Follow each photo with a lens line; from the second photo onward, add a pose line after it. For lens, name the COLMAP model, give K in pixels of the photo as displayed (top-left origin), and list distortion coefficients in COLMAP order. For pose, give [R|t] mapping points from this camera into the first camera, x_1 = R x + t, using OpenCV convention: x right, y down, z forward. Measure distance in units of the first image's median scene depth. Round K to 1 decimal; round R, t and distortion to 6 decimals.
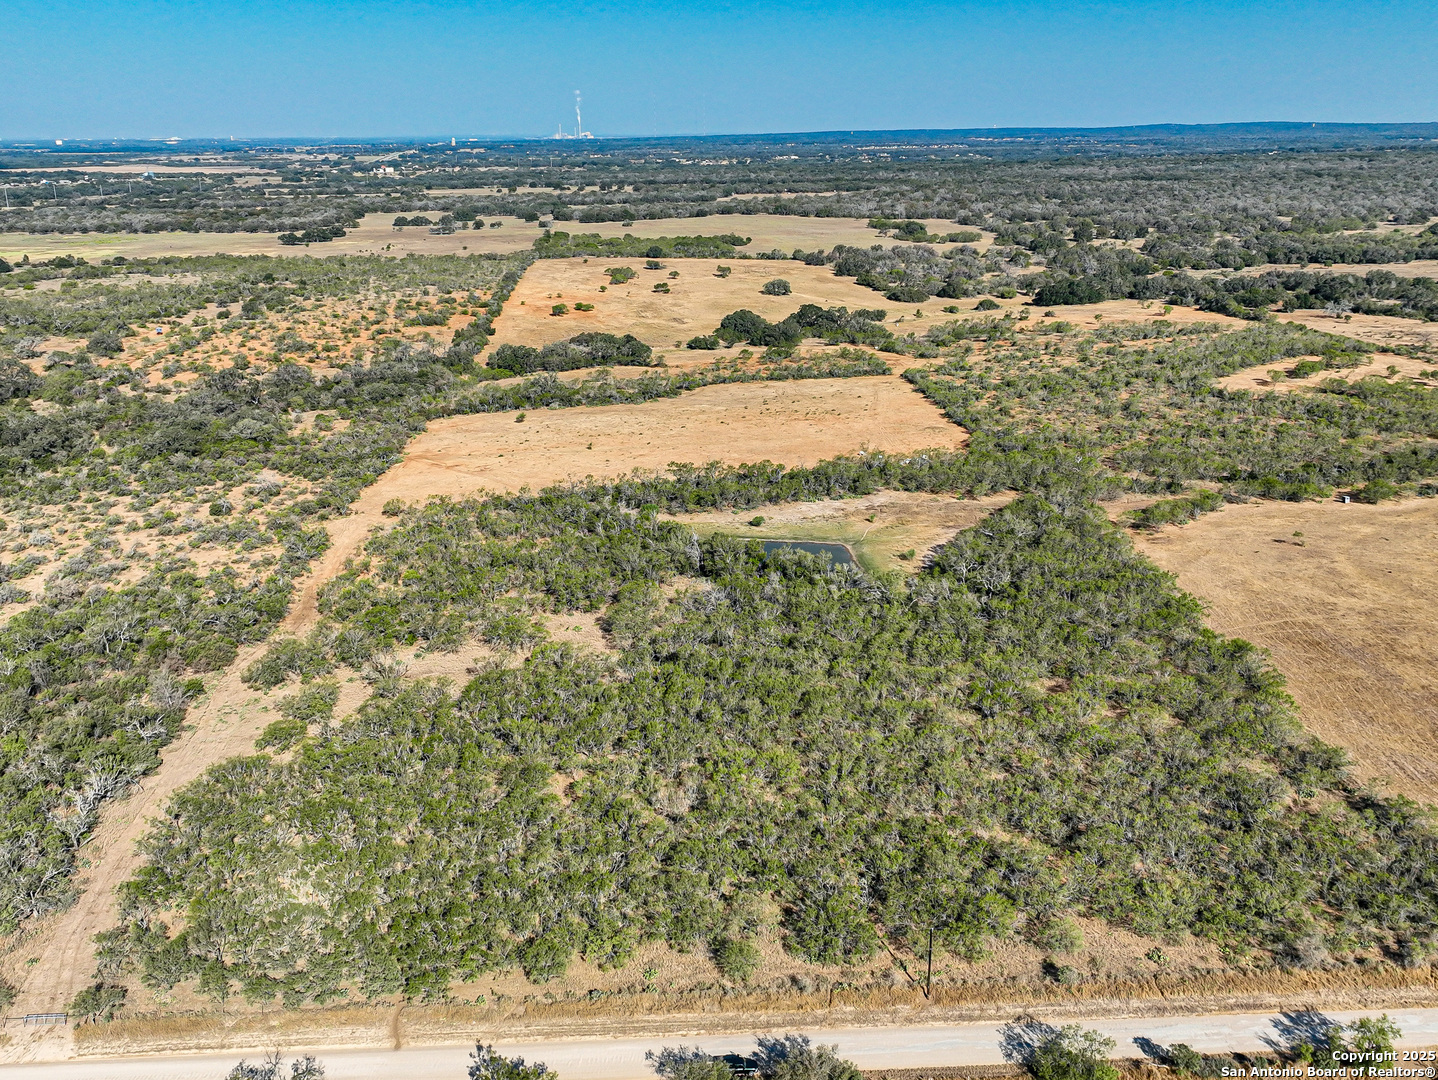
lens RADIAL K [[1349.4, 0, 719.0], [0, 1349.4, 540.0], [0, 0, 1]] dist [0.031286, -0.008176]
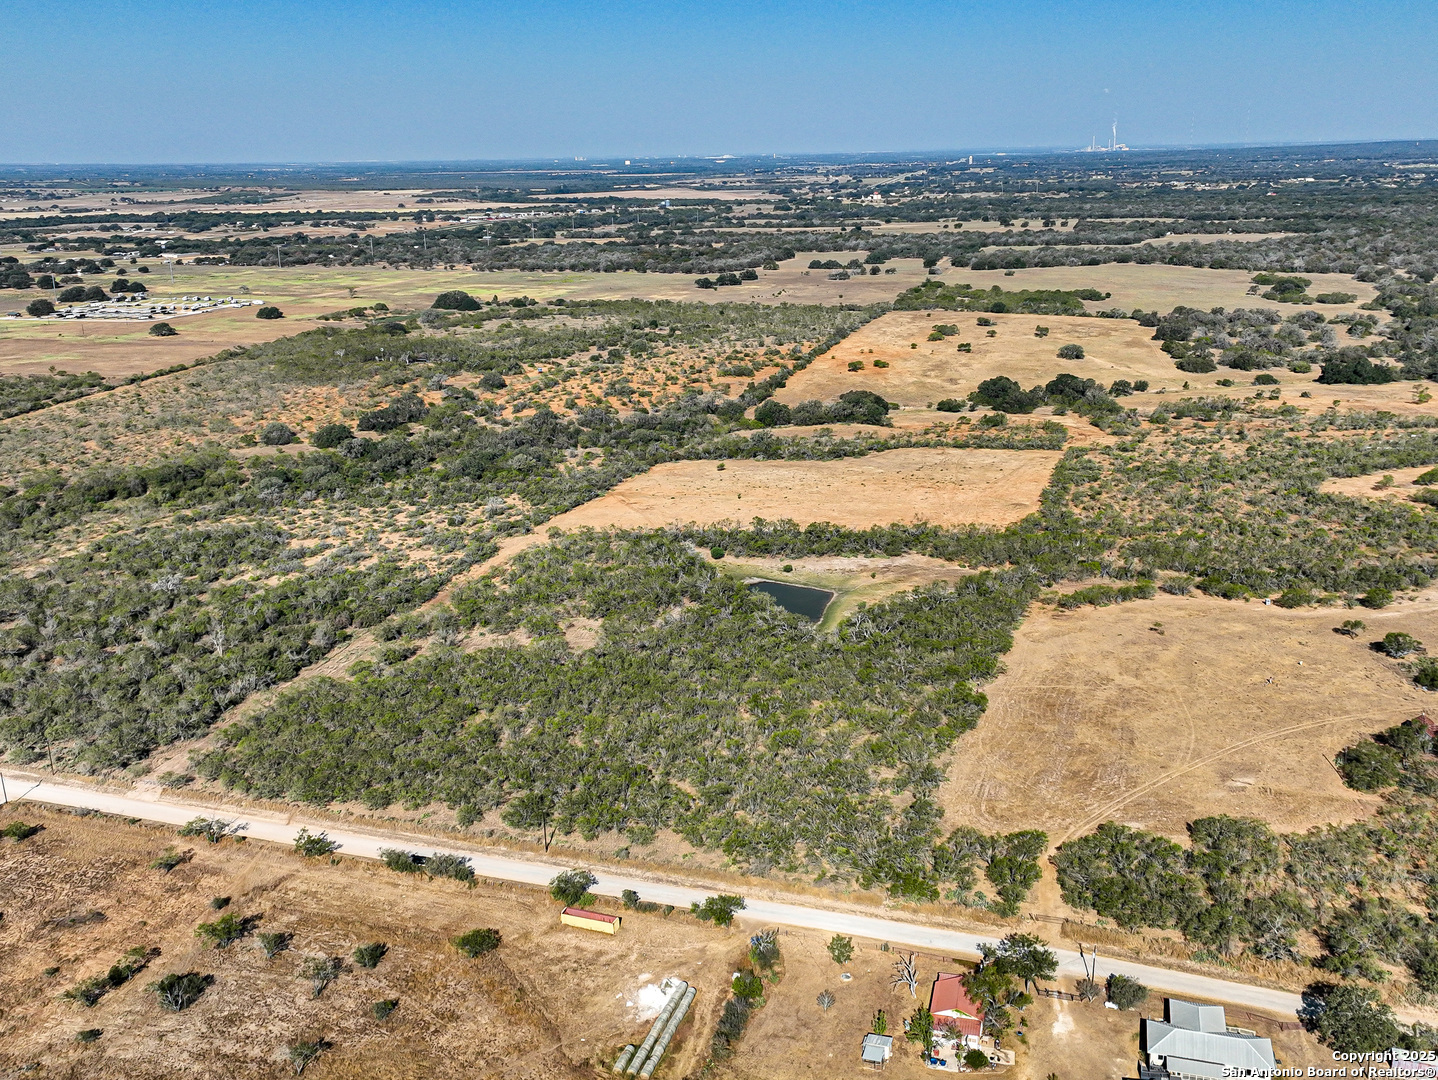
lens RADIAL K [[1349.4, 0, 719.0], [0, 1349.4, 540.0], [0, 0, 1]] dist [0.031286, -0.008176]
pose [[0.929212, 0.095563, -0.356977, 0.182313], [-0.098159, 0.995111, 0.010884, -0.020702], [0.356272, 0.024927, 0.934050, -0.110315]]
